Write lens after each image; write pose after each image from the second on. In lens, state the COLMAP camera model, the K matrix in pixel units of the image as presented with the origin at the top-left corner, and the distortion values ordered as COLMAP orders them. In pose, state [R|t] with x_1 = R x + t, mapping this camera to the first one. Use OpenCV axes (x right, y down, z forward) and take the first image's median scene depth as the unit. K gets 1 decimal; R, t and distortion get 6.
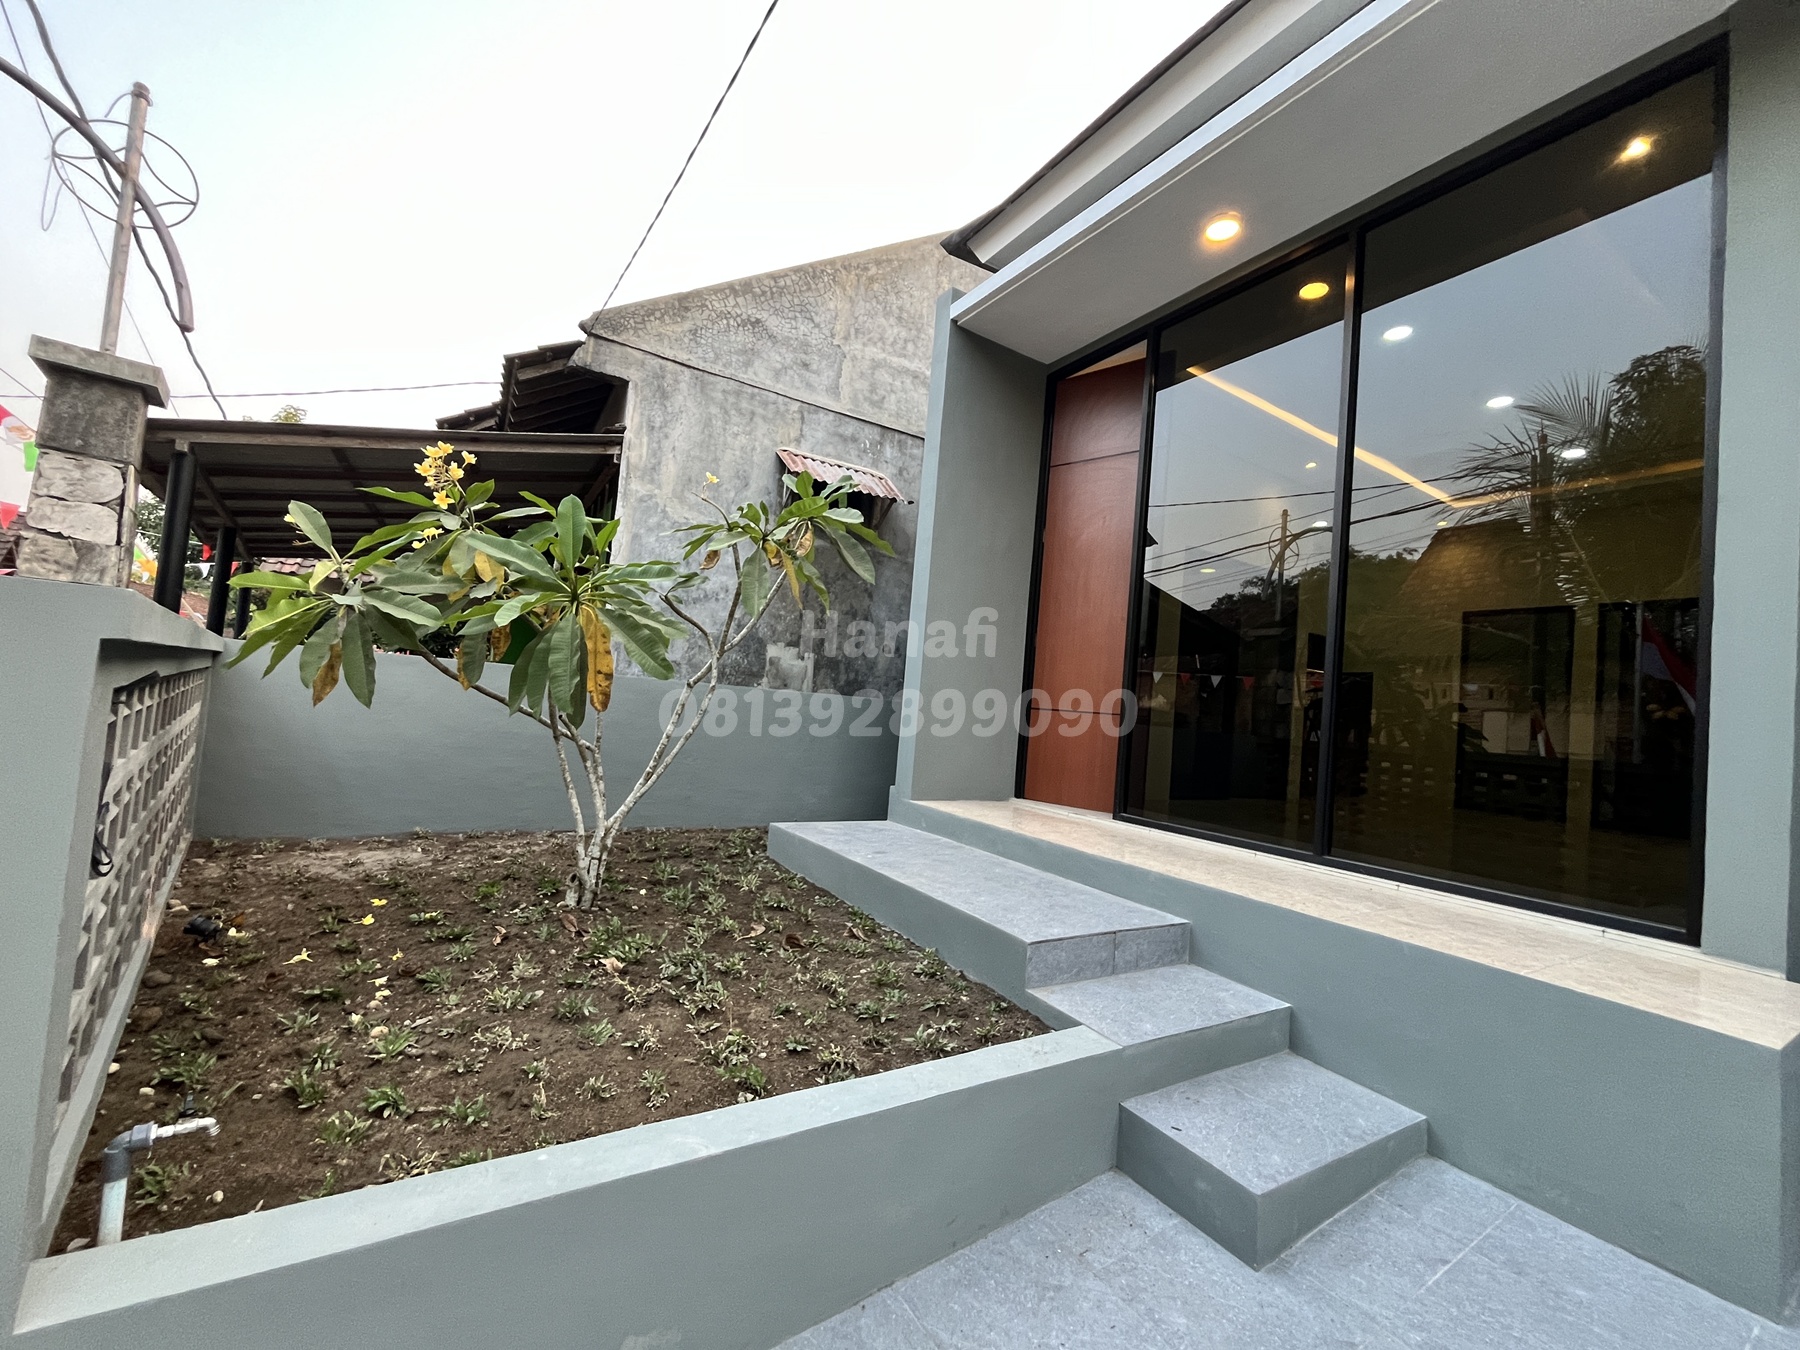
lens RADIAL K [[728.0, 0, 895.0], [0, 728.0, 676.3], [0, 0, 1]] dist [-0.001379, -0.000088]
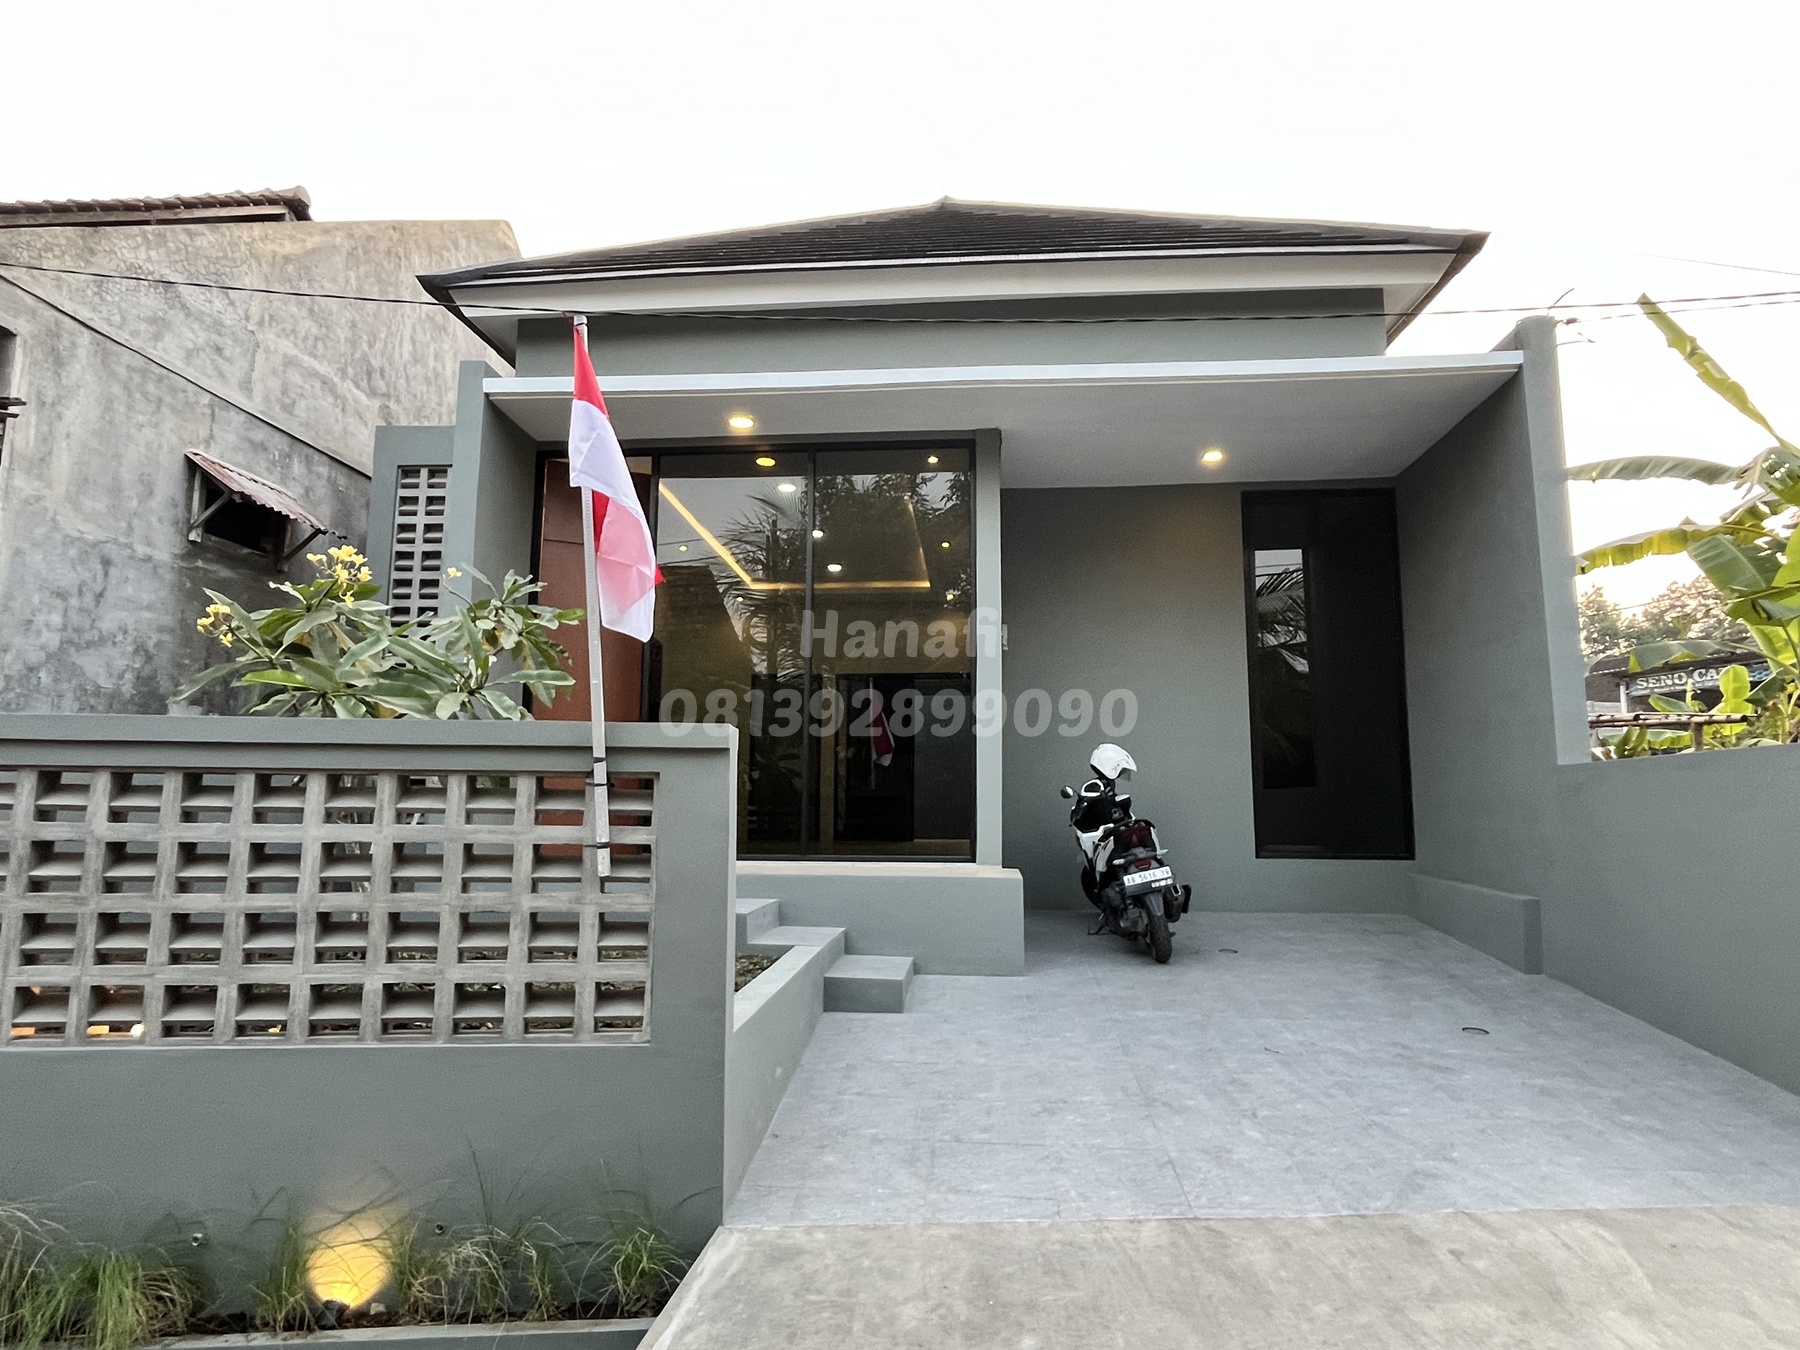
lens RADIAL K [[1034.3, 0, 891.7], [0, 1034.3, 672.5], [0, 0, 1]] dist [-0.003816, 0.000081]
pose [[0.587352, 0.028403, 0.808833, -0.619445], [0.006134, 0.999199, -0.039542, -0.028481], [-0.809308, 0.028187, 0.586708, -0.253945]]
